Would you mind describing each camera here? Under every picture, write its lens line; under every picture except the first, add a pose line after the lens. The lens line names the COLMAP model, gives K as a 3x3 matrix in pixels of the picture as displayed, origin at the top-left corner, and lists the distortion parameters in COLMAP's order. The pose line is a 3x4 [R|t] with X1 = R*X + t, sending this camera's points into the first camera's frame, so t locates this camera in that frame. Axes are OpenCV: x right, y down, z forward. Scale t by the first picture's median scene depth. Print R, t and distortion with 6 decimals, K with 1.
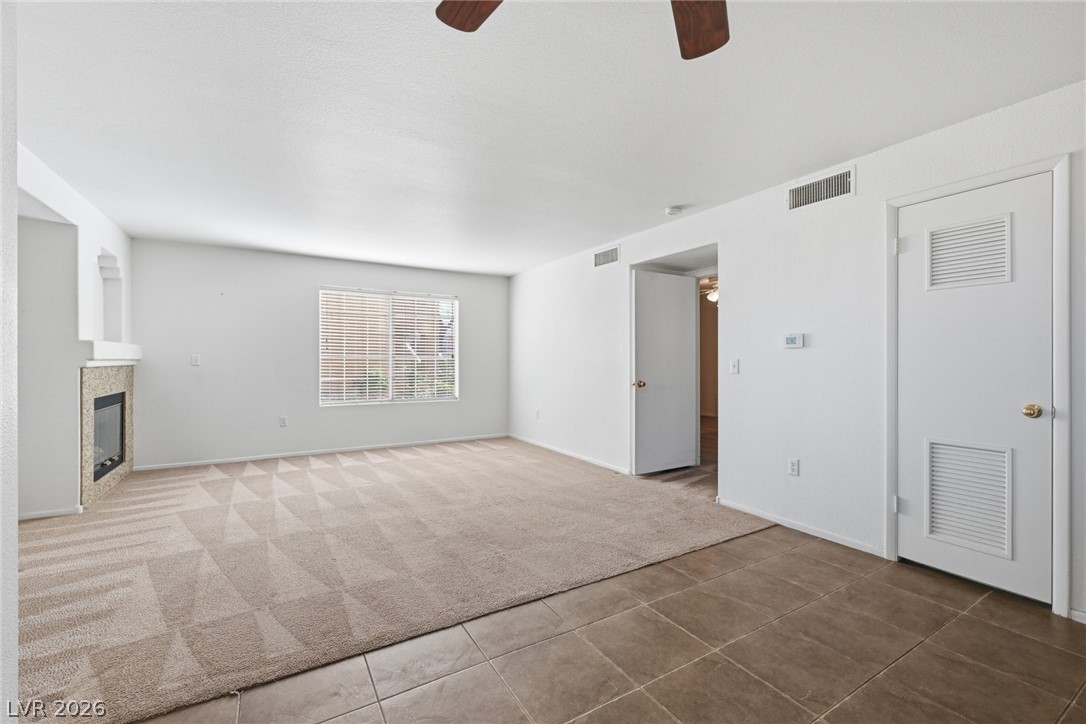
lens RADIAL K [[454.2, 0, 543.0], [0, 454.2, 362.0], [0, 0, 1]] dist [-0.001285, -0.000080]
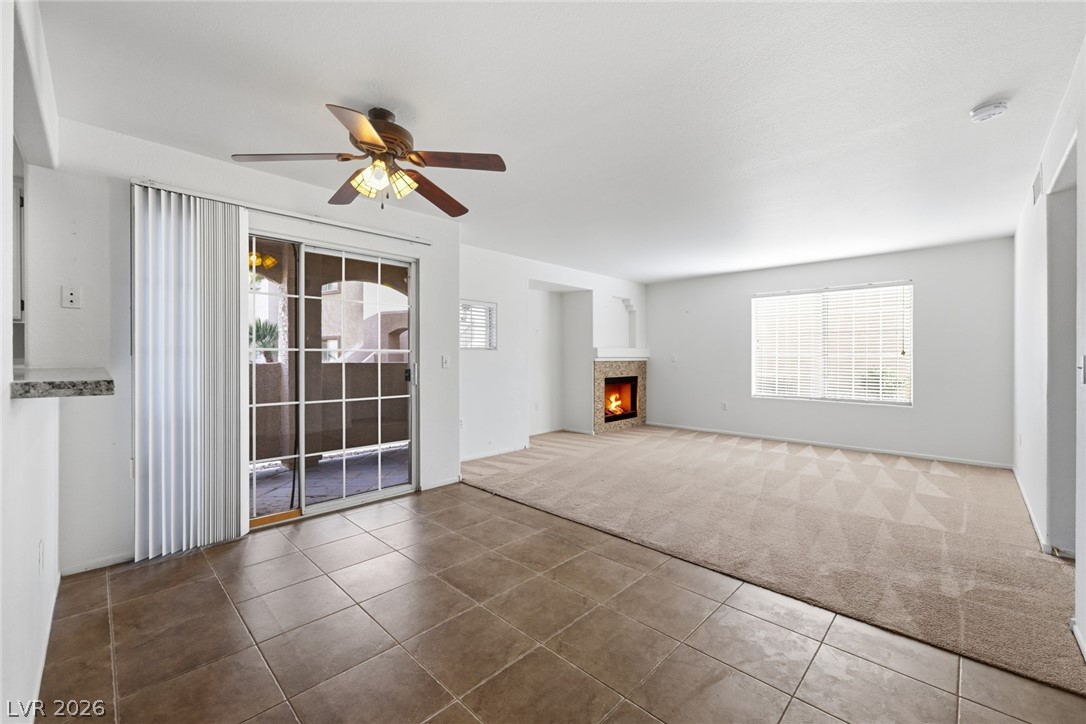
lens RADIAL K [[436.9, 0, 543.0], [0, 436.9, 362.0], [0, 0, 1]] dist [0.000463, 0.000175]
pose [[0.256146, 0.008796, -0.966598, 0.725961], [-0.005286, 0.999956, 0.007699, 0.001106], [0.966624, 0.003138, 0.256181, 0.286797]]
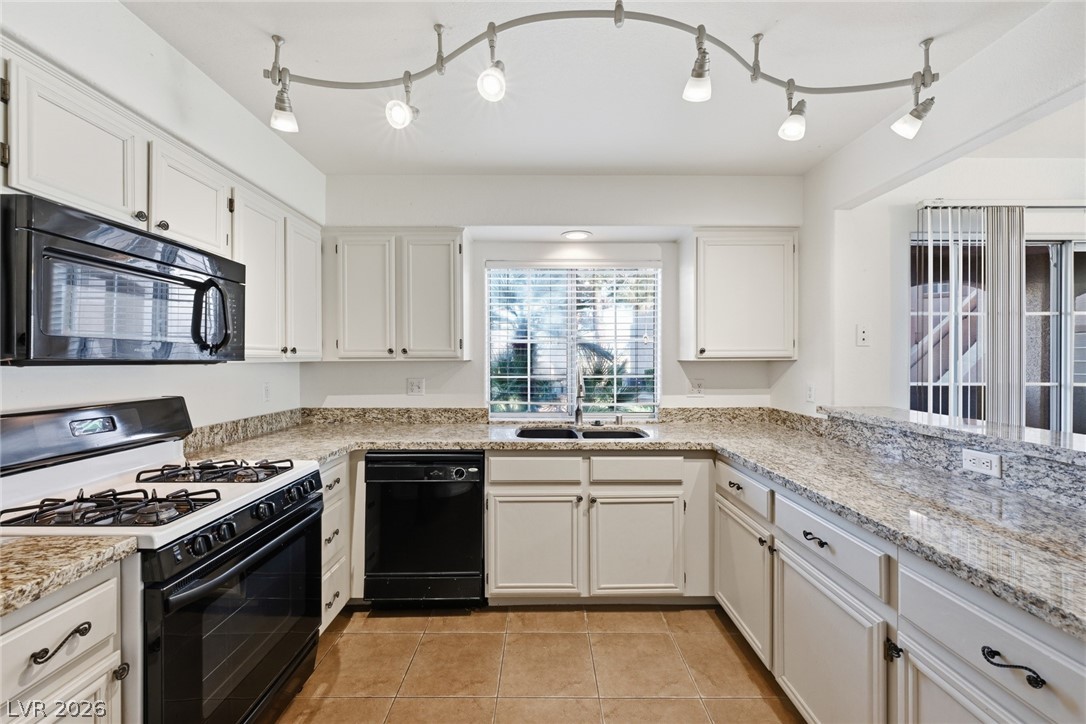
lens RADIAL K [[436.9, 0, 543.0], [0, 436.9, 362.0], [0, 0, 1]] dist [0.000463, 0.000175]
pose [[-0.505413, 0.003553, -0.862870, 0.712538], [-0.002688, 0.999980, 0.005692, -0.049499], [0.862873, 0.005196, -0.505394, -0.305099]]
